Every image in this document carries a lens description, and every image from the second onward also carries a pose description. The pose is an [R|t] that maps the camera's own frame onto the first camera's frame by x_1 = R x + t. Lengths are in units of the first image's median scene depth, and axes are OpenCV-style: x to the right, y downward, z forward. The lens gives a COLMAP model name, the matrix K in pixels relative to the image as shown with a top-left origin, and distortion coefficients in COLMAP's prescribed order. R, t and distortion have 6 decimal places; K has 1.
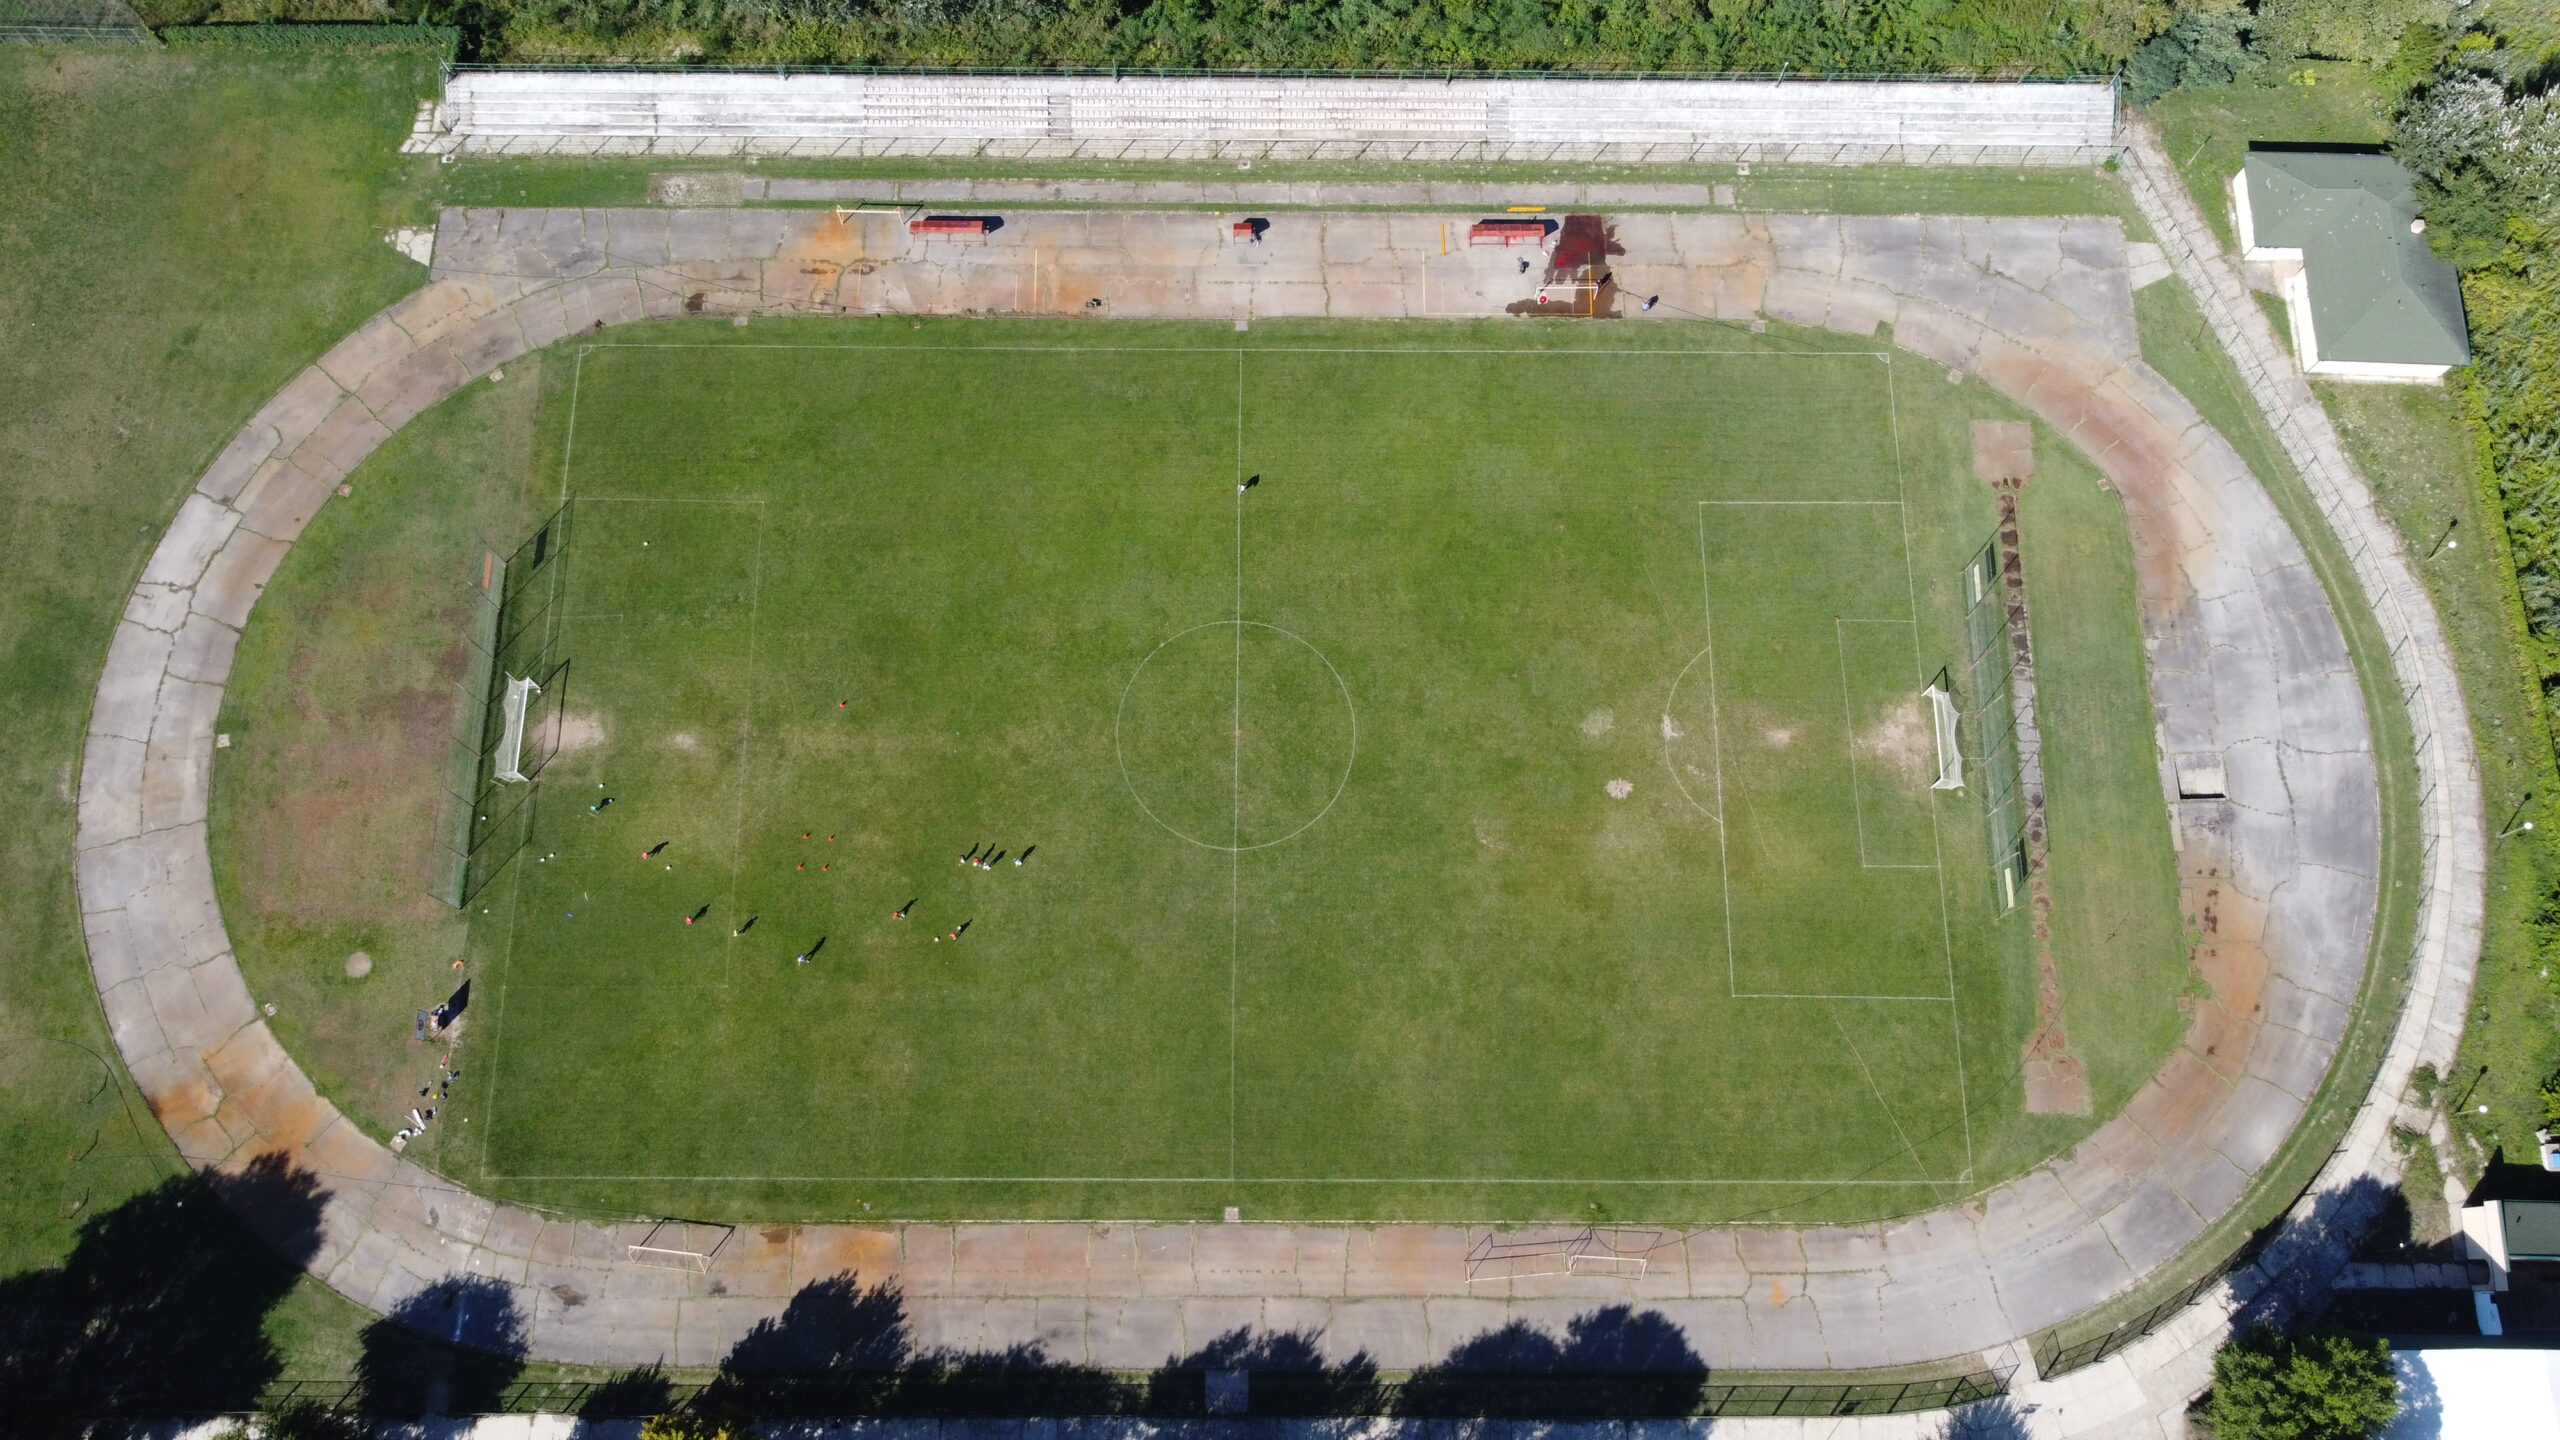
lens RADIAL K [[1905.1, 0, 1293.1], [0, 1905.1, 721.2], [0, 0, 1]] dist [0.001643, -0.009871]
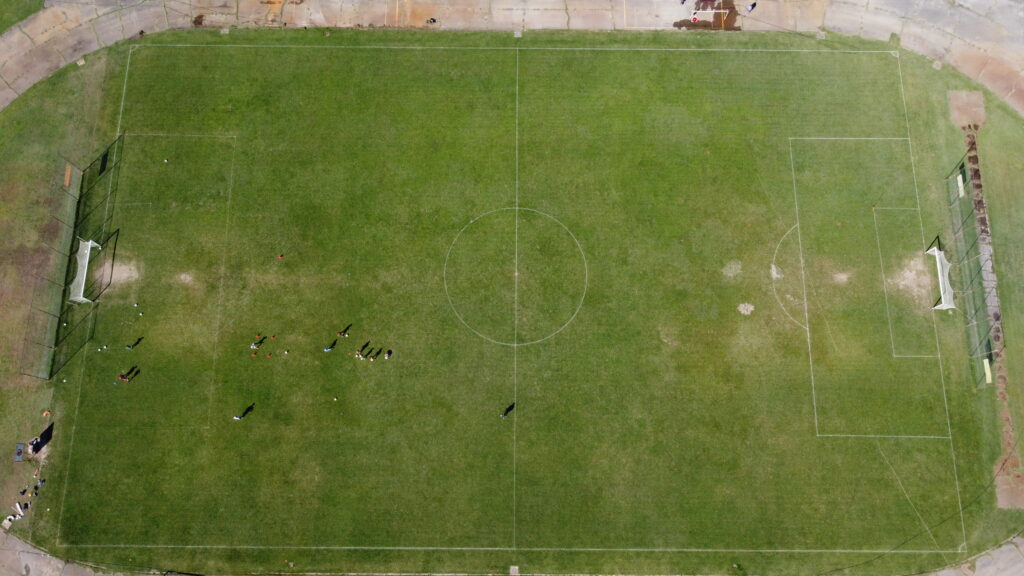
lens RADIAL K [[762.0, 0, 512.2], [0, 762.0, 285.8], [0, 0, 1]] dist [0.001643, -0.009871]
pose [[0.999941, 0.003473, -0.010302, -0.026229], [-0.003088, 0.999305, 0.037157, -0.008756], [0.010424, -0.037123, 0.999256, 0.333249]]
